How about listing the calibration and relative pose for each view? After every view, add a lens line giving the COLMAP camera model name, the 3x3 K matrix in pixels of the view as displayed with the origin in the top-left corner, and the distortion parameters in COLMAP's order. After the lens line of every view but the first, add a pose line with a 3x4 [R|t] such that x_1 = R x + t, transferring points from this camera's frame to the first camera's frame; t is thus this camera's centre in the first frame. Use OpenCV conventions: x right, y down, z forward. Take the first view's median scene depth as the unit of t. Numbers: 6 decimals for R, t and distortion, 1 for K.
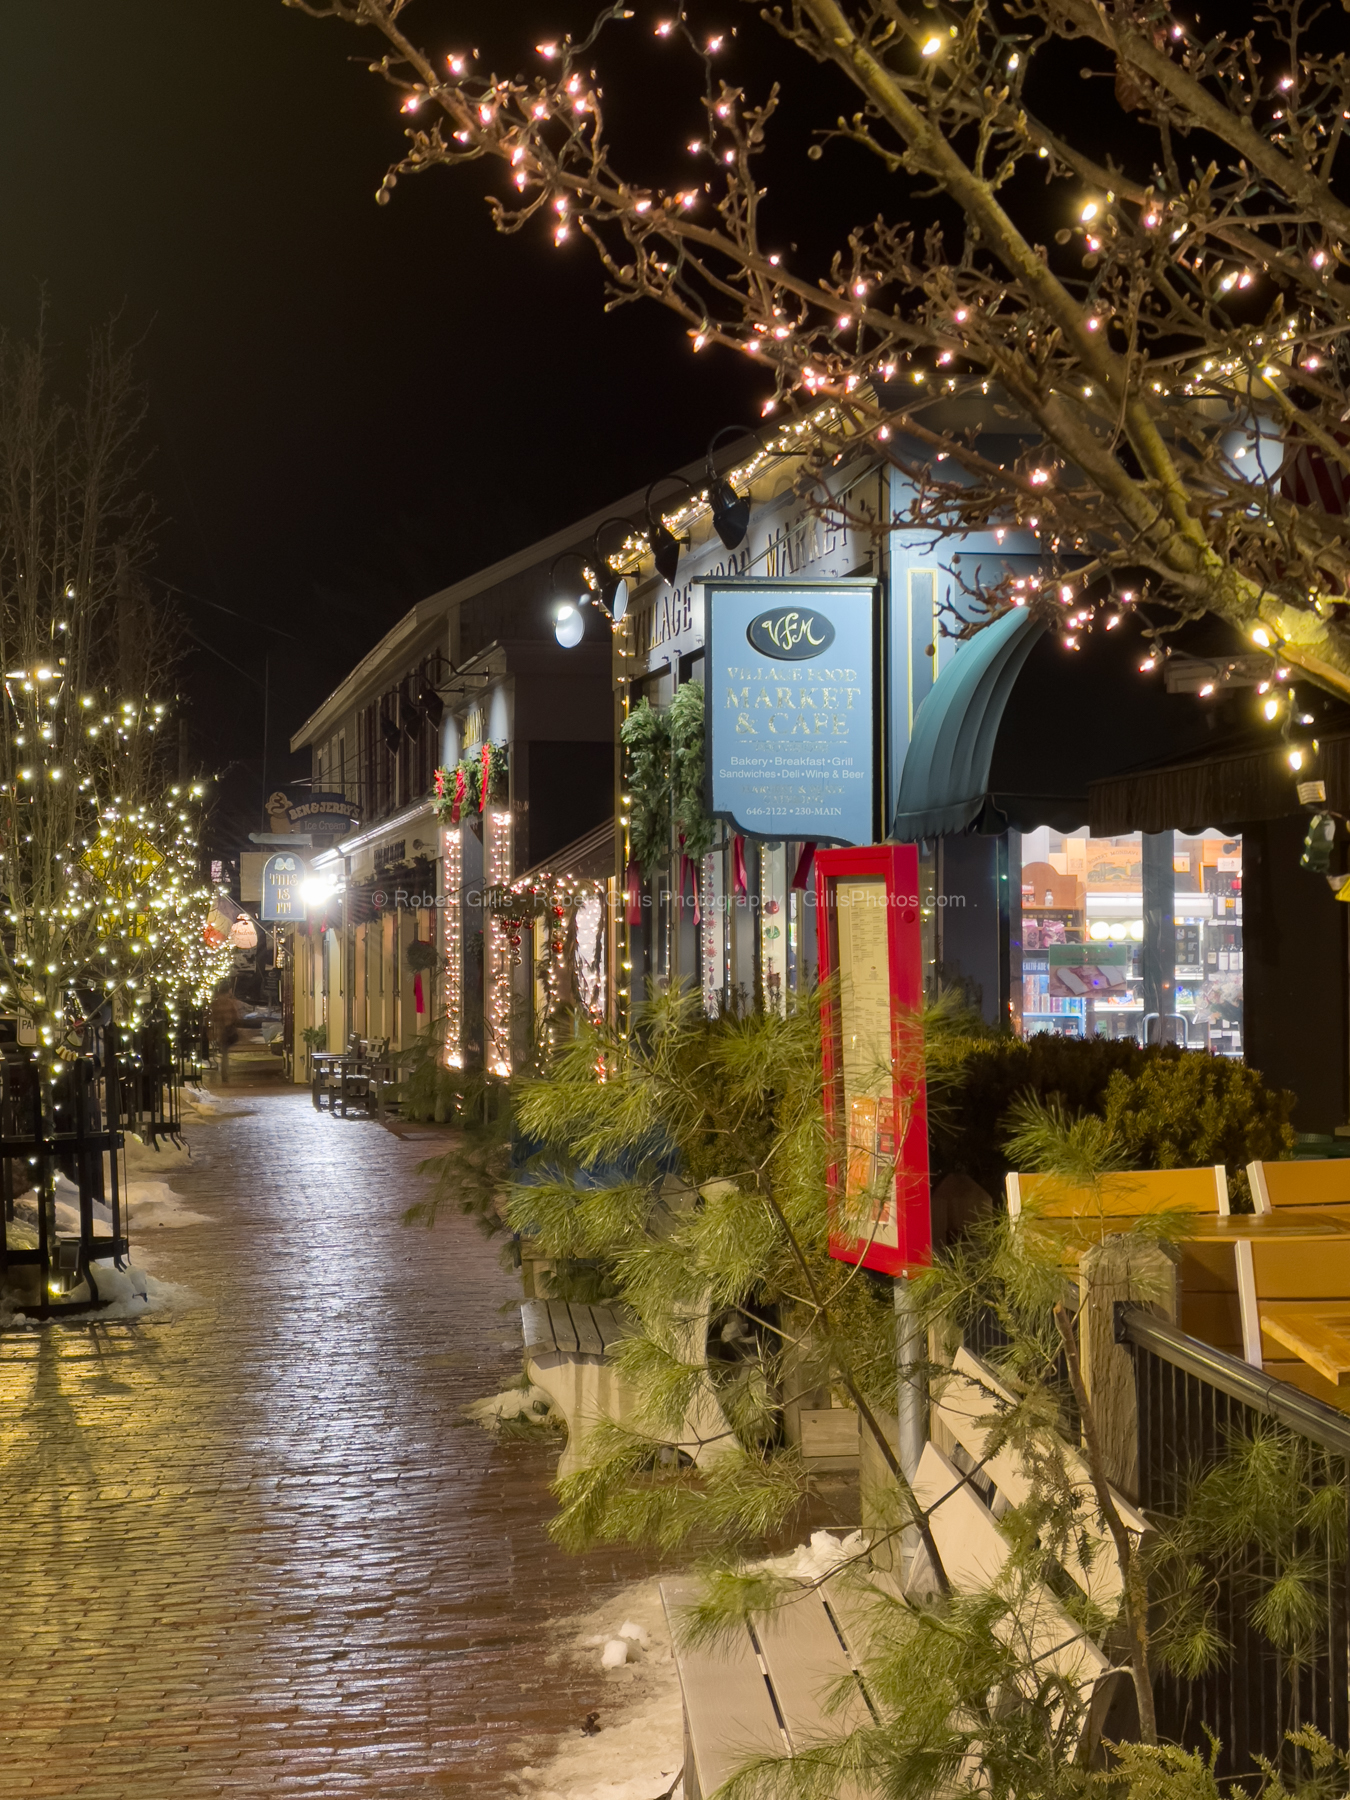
lens RADIAL K [[4155.4, 0, 671.7], [0, 4155.4, 903.1], [0, 0, 1]] dist [0.094736, 0.000000]
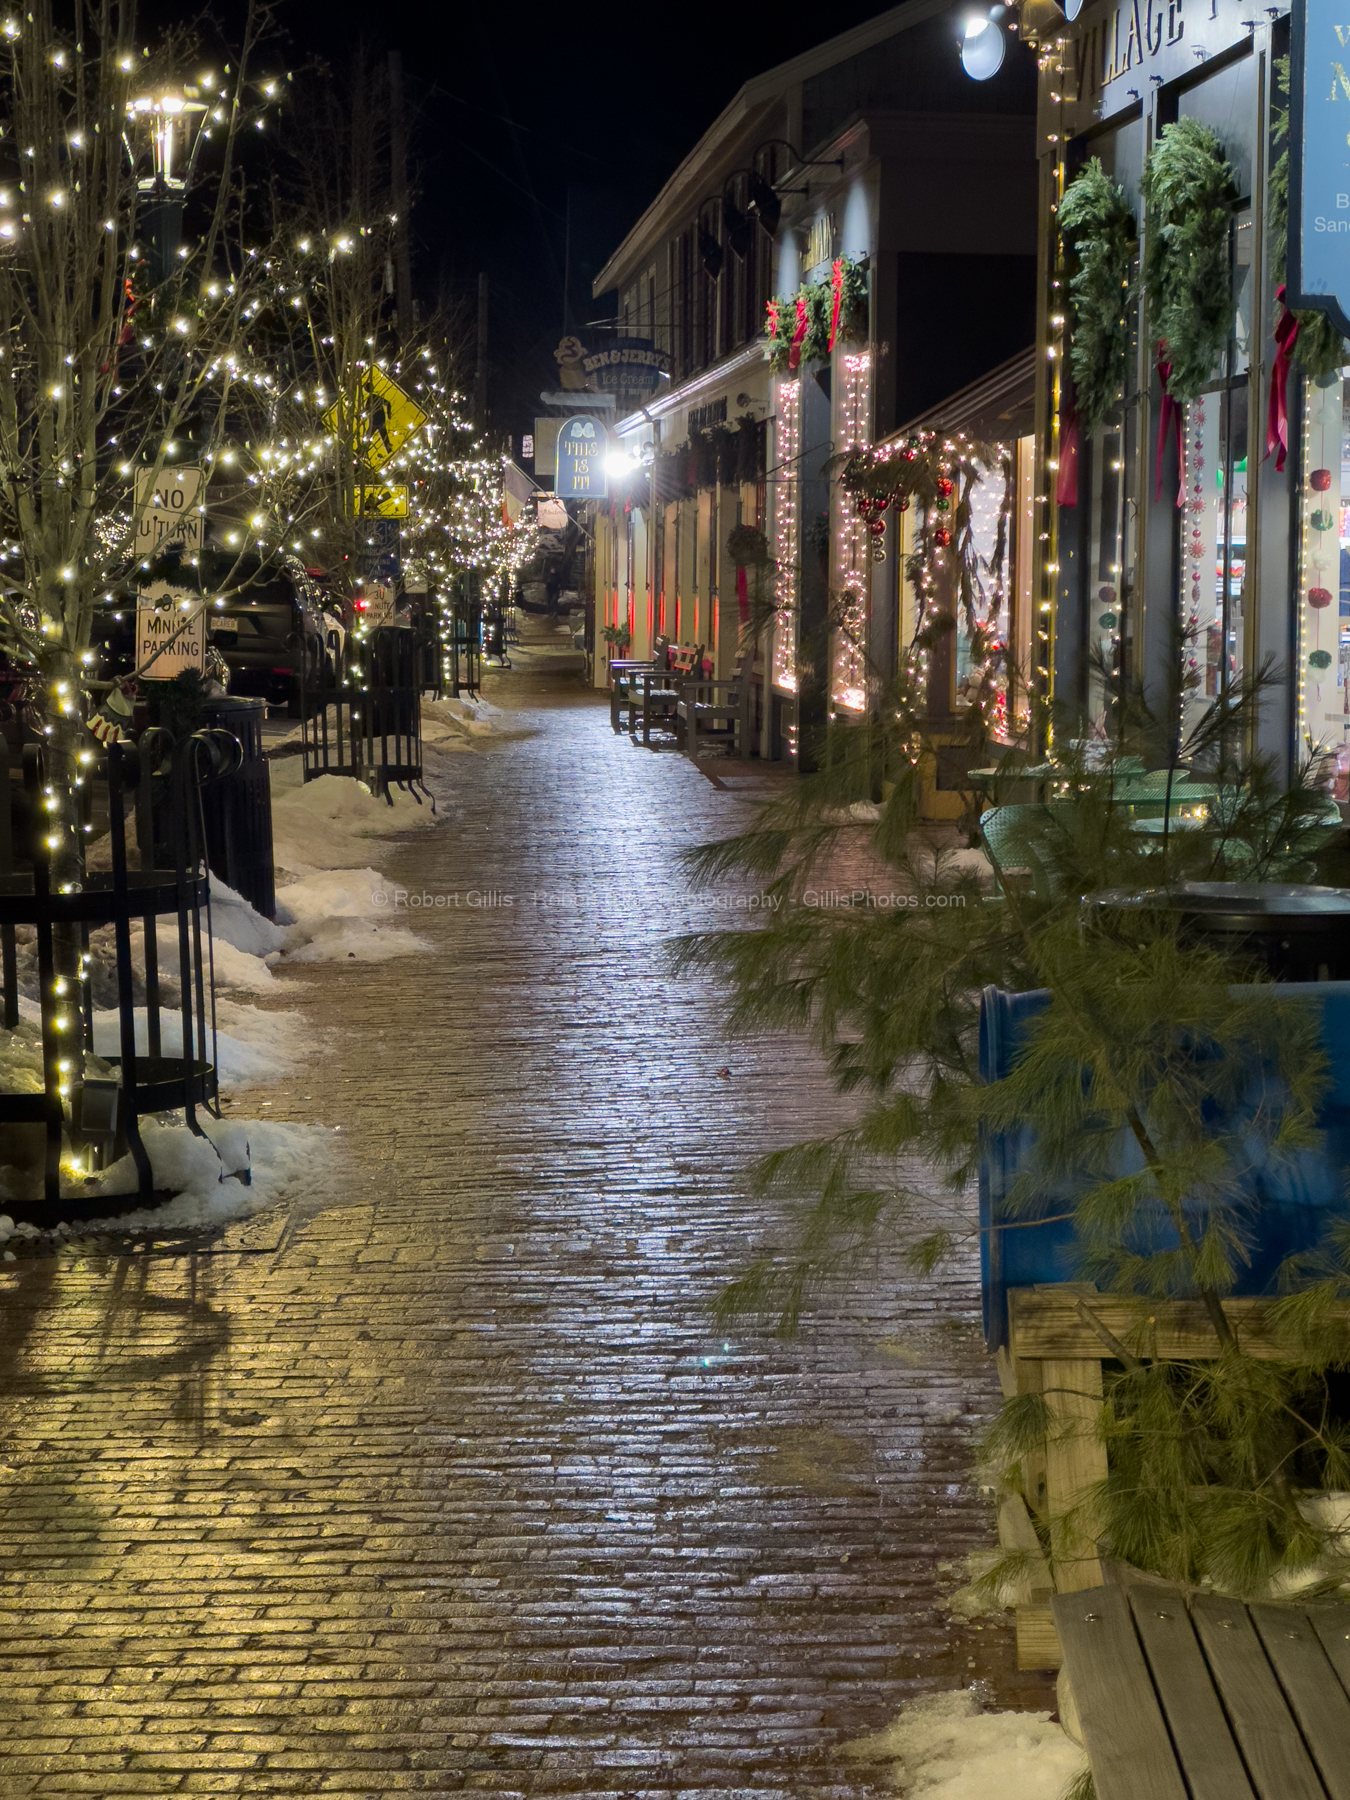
lens RADIAL K [[4155.4, 0, 669.3], [0, 4155.4, 899.1], [0, 0, 1]] dist [0.094736, 0.000000]
pose [[0.996951, 0.019337, -0.075601, -0.016097], [-0.011761, 0.994978, 0.099402, 0.001676], [0.077143, -0.098209, 0.992171, 0.247036]]
